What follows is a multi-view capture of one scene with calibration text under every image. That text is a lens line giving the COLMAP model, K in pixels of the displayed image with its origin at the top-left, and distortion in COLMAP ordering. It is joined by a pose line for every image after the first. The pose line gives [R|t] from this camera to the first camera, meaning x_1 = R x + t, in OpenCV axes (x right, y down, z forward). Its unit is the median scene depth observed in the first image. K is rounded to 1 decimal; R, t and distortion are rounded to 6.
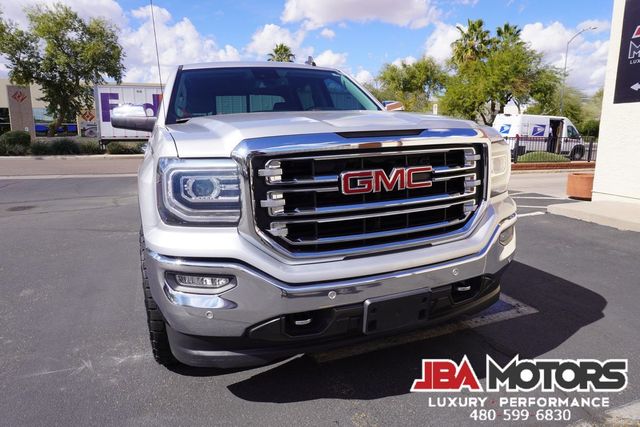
lens RADIAL K [[426.6, 0, 319.1], [0, 426.6, 209.6], [0, 0, 1]] dist [-0.044055, 0.027186]
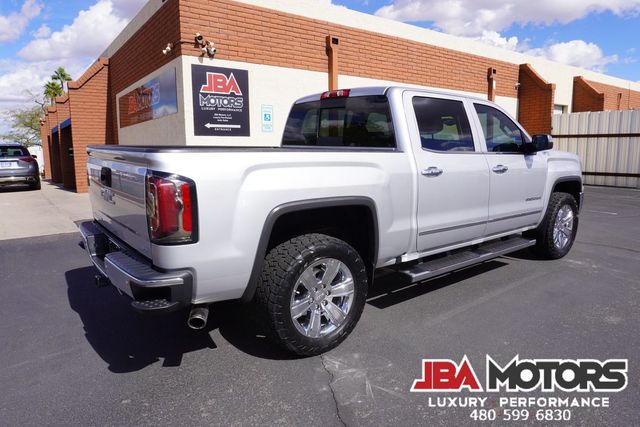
lens RADIAL K [[426.6, 0, 320.7], [0, 426.6, 212.4], [0, 0, 1]] dist [-0.044055, 0.027186]
pose [[-0.308338, -0.124399, 0.943108, -0.156698], [0.180612, 0.965724, 0.186431, -0.038399], [-0.933974, 0.227821, -0.275301, 0.210250]]
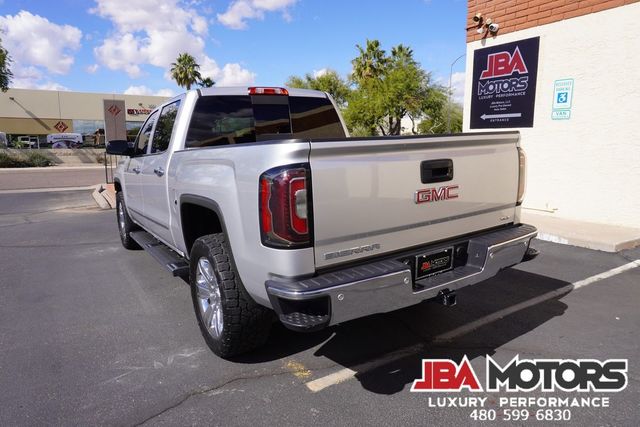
lens RADIAL K [[426.6, 0, 319.1], [0, 426.6, 211.6], [0, 0, 1]] dist [-0.044055, 0.027186]
pose [[0.977298, -0.029451, 0.209813, -0.004764], [0.033161, 0.999349, -0.014189, 0.000385], [-0.209259, 0.020824, 0.977639, -0.031275]]
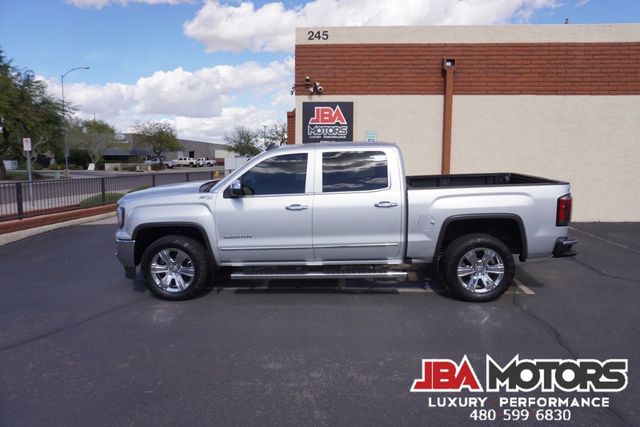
lens RADIAL K [[426.6, 0, 320.0], [0, 426.6, 211.0], [0, 0, 1]] dist [-0.044055, 0.027186]
pose [[0.392225, -0.107624, 0.913552, -0.177463], [0.157691, 0.986297, 0.048490, -0.022985], [-0.906252, 0.125040, 0.403822, 0.050965]]
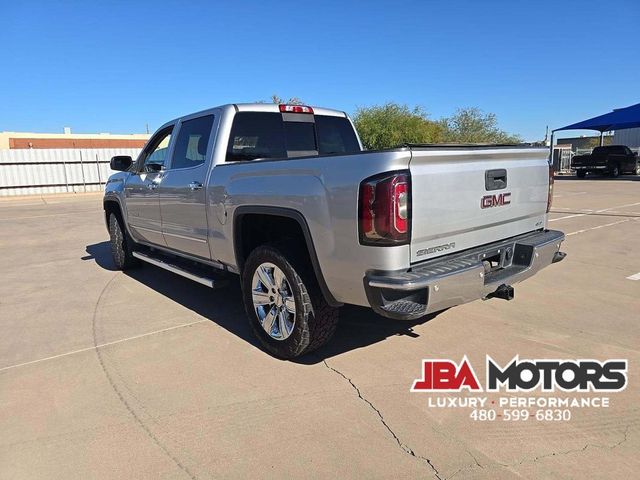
lens RADIAL K [[427.0, 0, 315.9], [0, 427.0, 239.6], [0, 0, 1]] dist [0.067252, 0.000802]
pose [[0.944420, -0.042866, 0.325934, -0.030986], [0.047256, 0.998867, -0.005561, 0.003578], [-0.325326, 0.020654, 0.945376, -0.031976]]
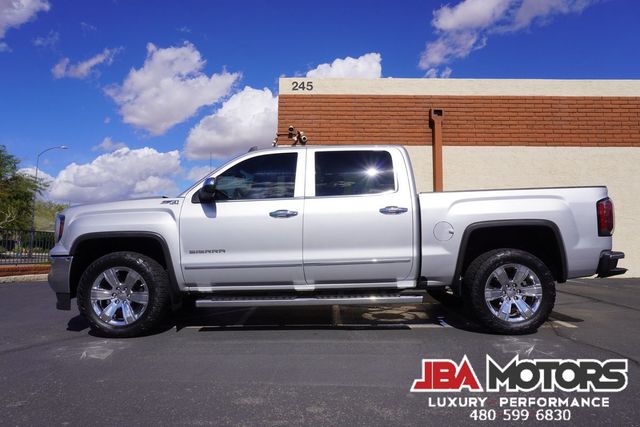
lens RADIAL K [[426.6, 0, 320.3], [0, 426.6, 211.5], [0, 0, 1]] dist [-0.044055, 0.027186]
pose [[0.341348, 0.090806, 0.935540, -0.151158], [0.156741, 0.975887, -0.151912, 0.002891], [-0.926776, 0.198492, 0.318884, 0.071932]]
